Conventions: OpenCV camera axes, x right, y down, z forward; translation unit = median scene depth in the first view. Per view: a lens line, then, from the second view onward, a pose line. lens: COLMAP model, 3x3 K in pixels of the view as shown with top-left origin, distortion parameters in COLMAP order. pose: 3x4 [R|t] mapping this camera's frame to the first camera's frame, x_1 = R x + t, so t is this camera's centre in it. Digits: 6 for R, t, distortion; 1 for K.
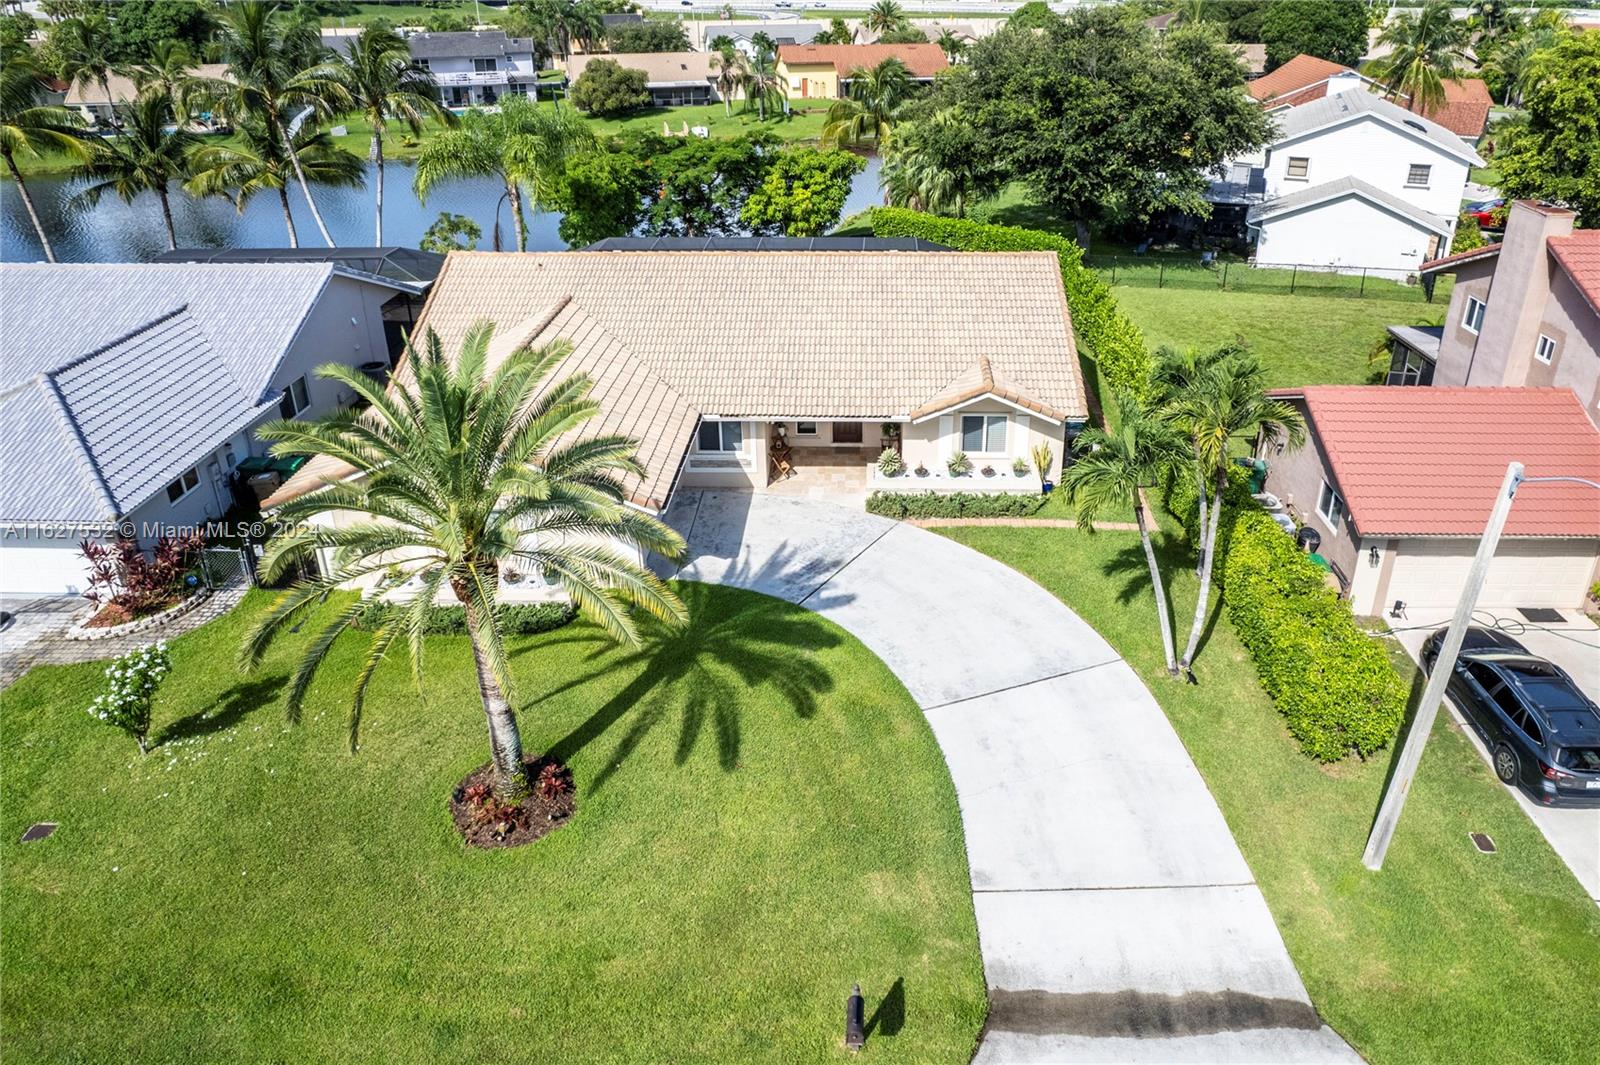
lens RADIAL K [[1031.3, 0, 821.9], [0, 1031.3, 512.0], [0, 0, 1]] dist [-0.065567, 0.049052]
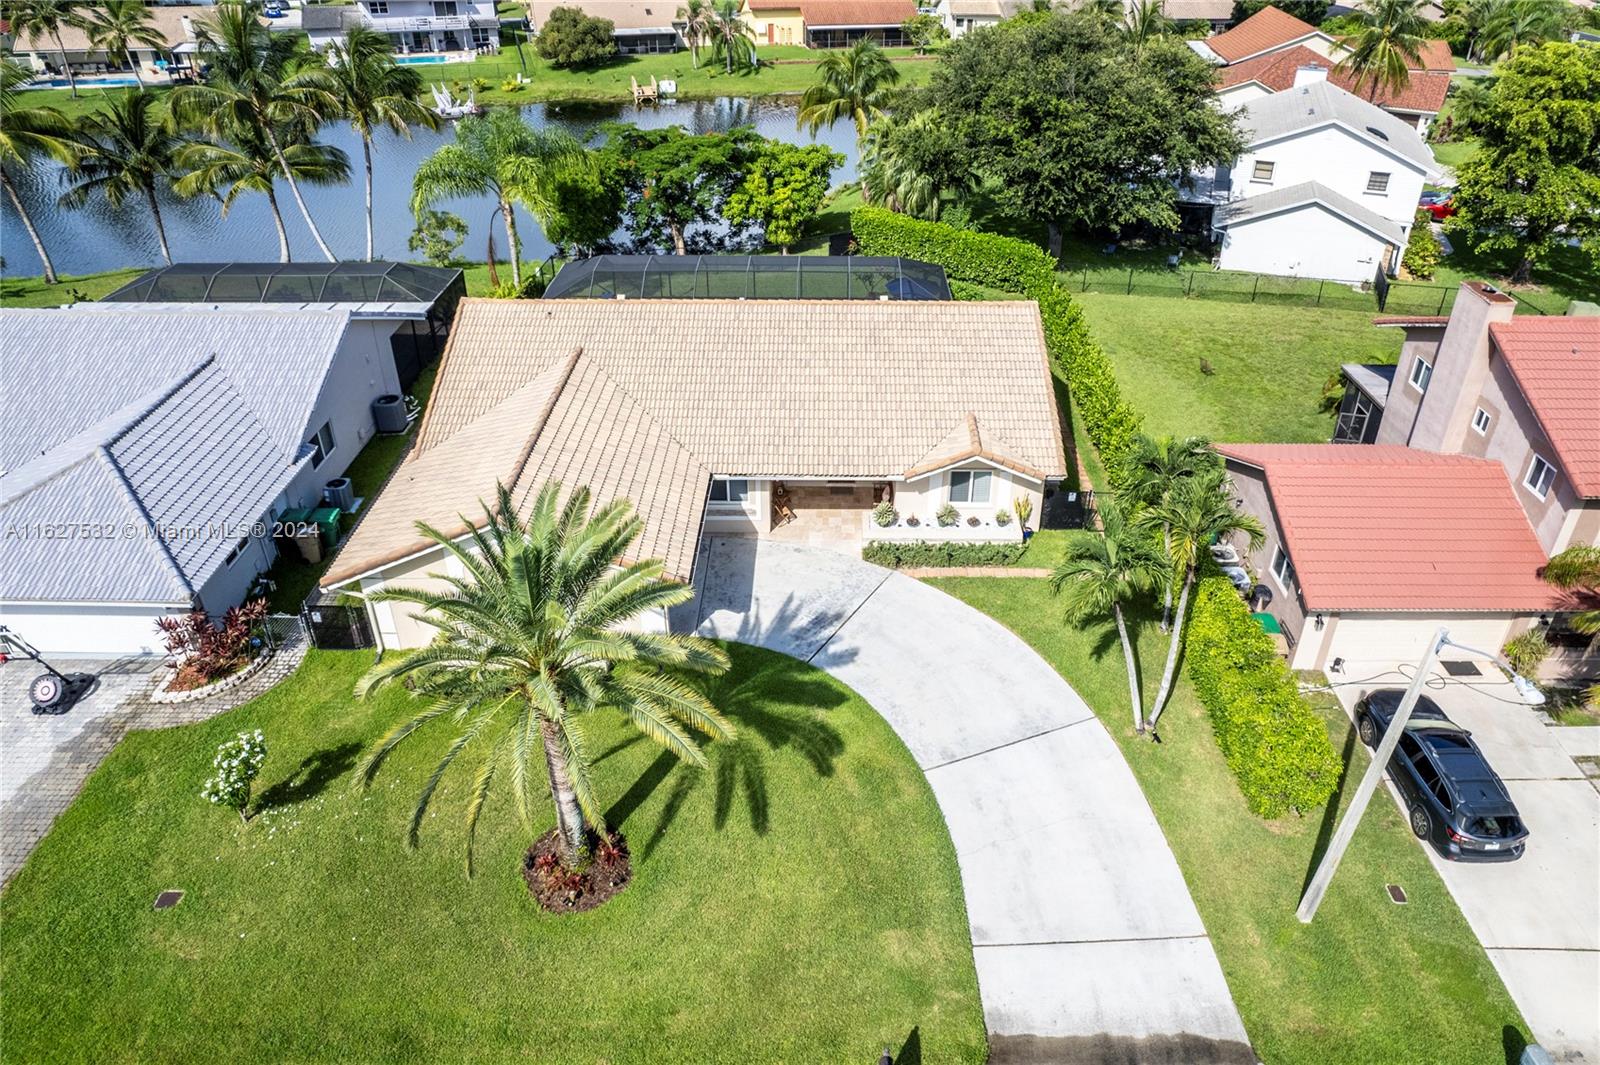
lens RADIAL K [[1014.1, 0, 800.0], [0, 1014.1, 532.5], [0, 0, 1]] dist [-0.065954, 0.048065]
pose [[0.999763, -0.005491, 0.021070, -0.053041], [0.003261, 0.994526, 0.104441, -0.161692], [-0.021528, -0.104348, 0.994308, -0.078117]]
